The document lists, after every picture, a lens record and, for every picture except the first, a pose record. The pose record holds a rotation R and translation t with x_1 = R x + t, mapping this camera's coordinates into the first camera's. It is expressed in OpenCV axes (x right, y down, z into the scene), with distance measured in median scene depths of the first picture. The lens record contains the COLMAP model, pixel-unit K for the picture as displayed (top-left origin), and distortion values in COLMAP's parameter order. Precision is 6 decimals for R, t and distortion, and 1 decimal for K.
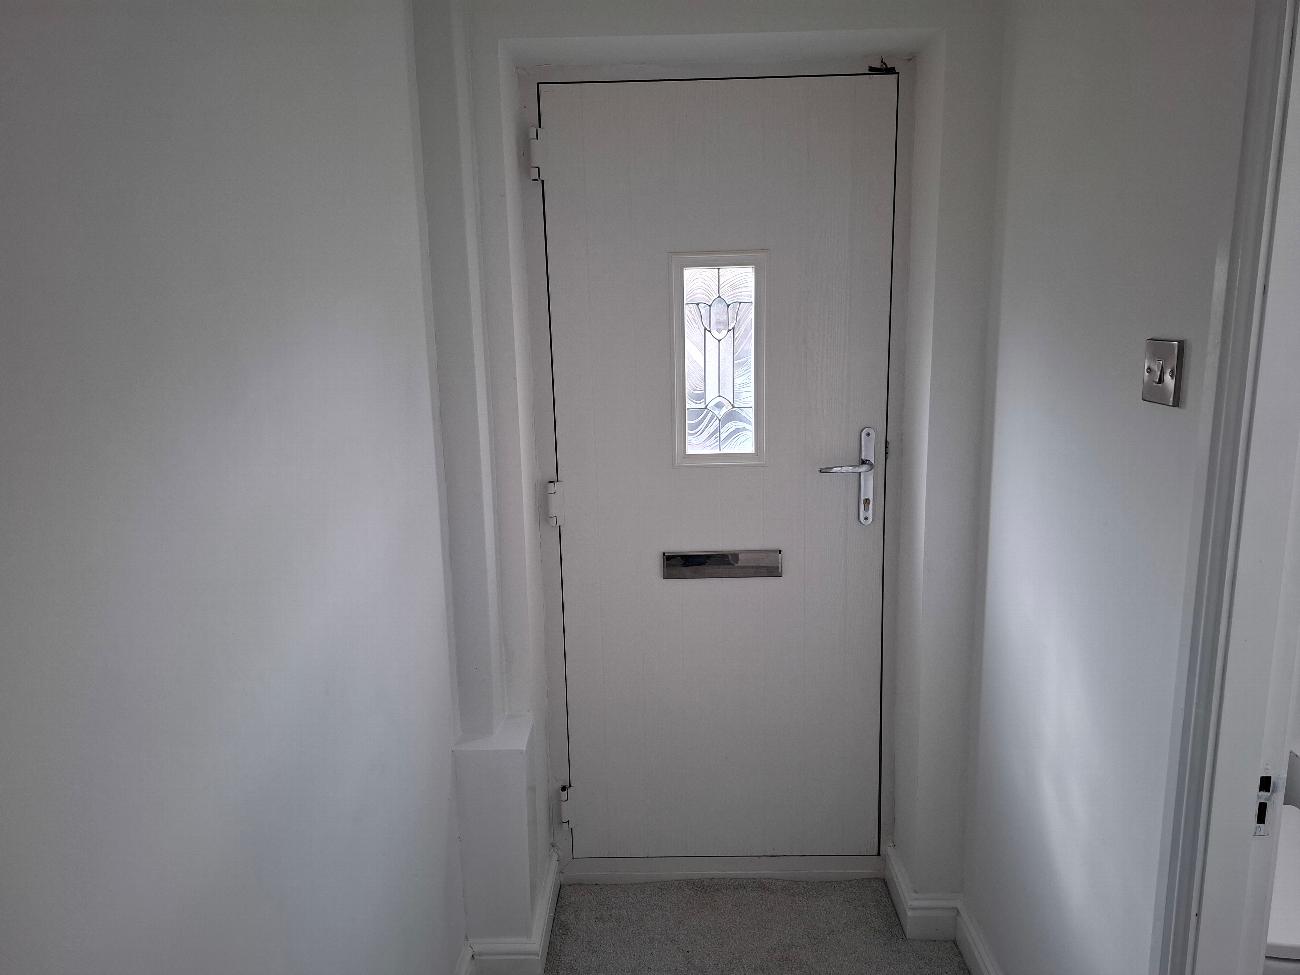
lens RADIAL K [[900.8, 0, 652.2], [0, 900.8, 490.3], [0, 0, 1]] dist [0.036951, -0.003859]
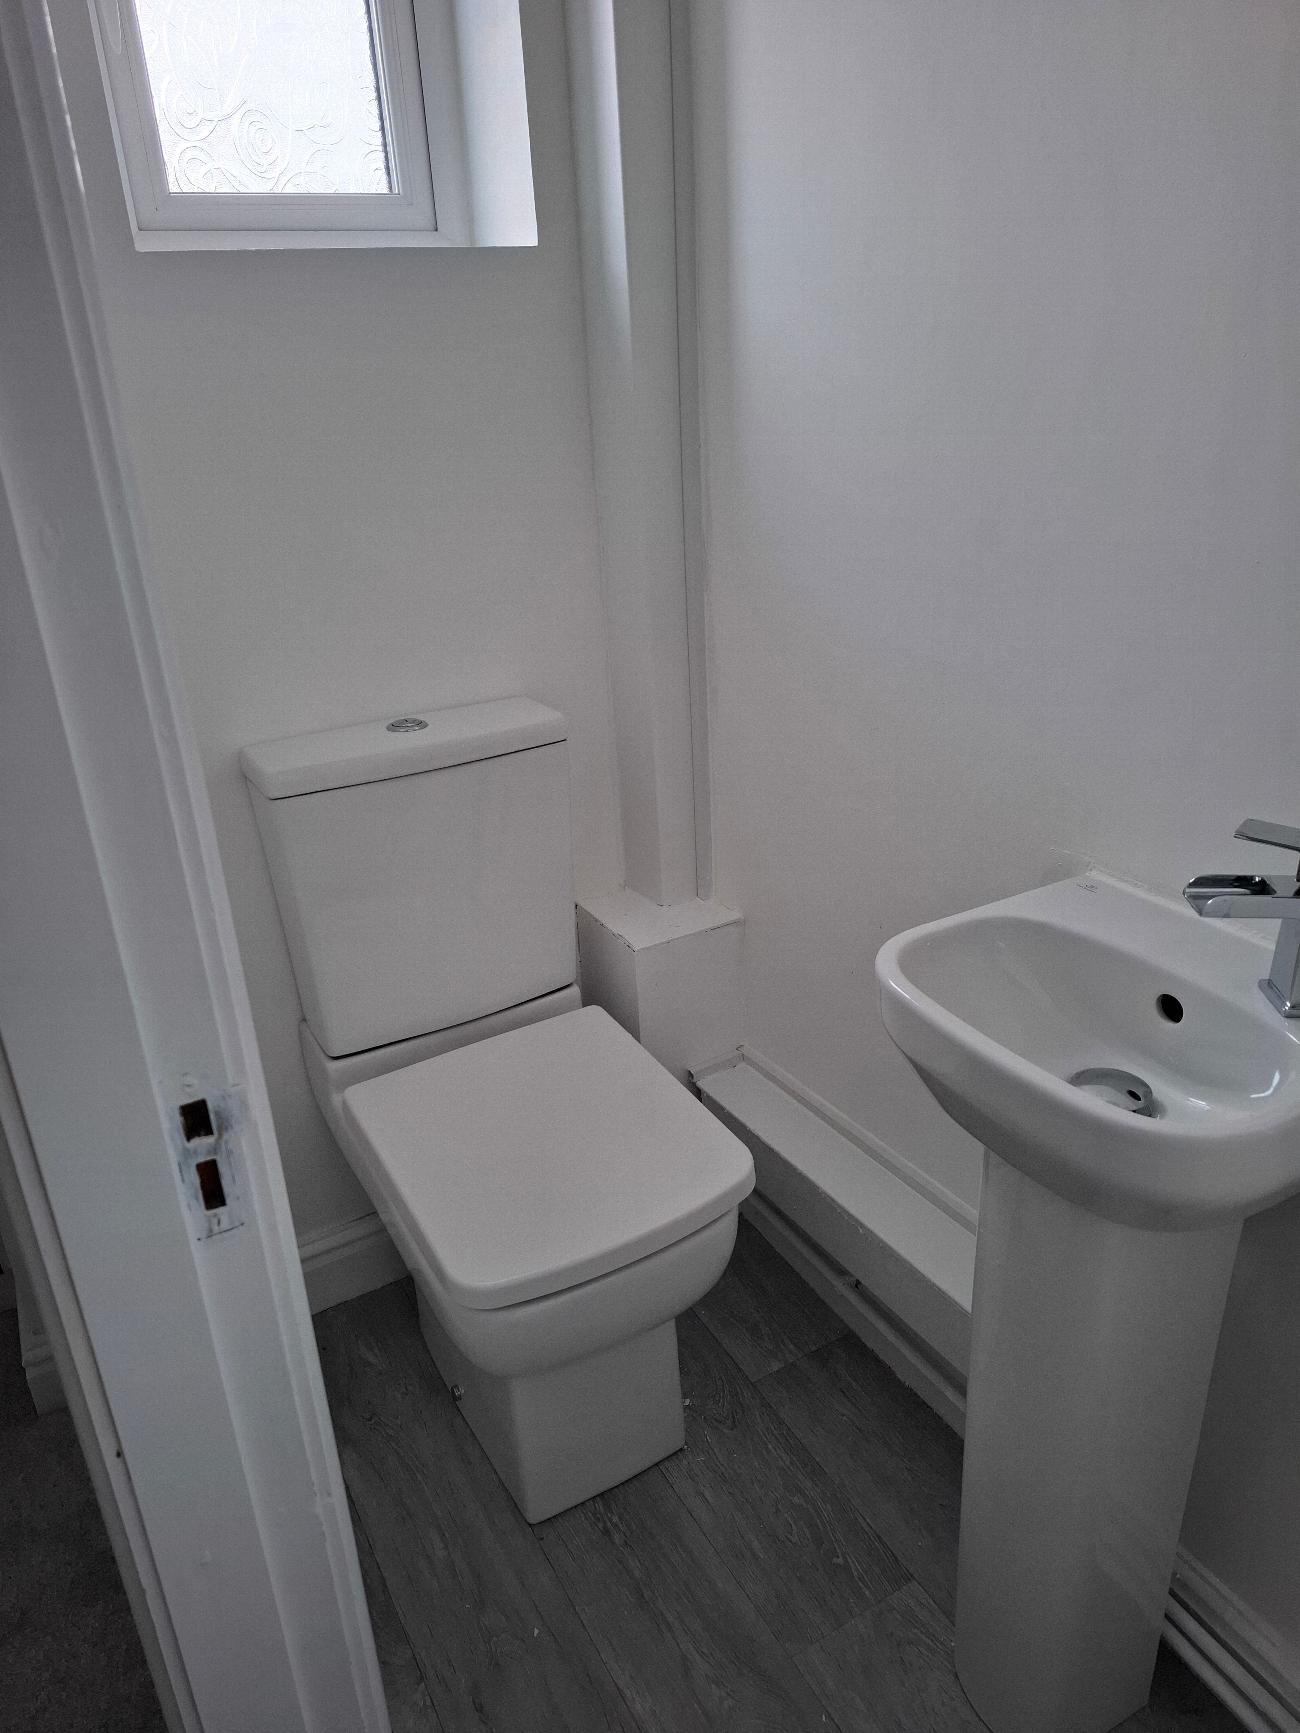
lens RADIAL K [[1200.8, 0, 650.7], [0, 1200.8, 868.5], [0, 0, 1]] dist [0.036951, -0.003859]
pose [[0.881097, -0.202551, 0.427365, 0.348639], [0.115390, 0.968405, 0.221080, 0.067186], [-0.458642, -0.145479, 0.876632, 0.257003]]
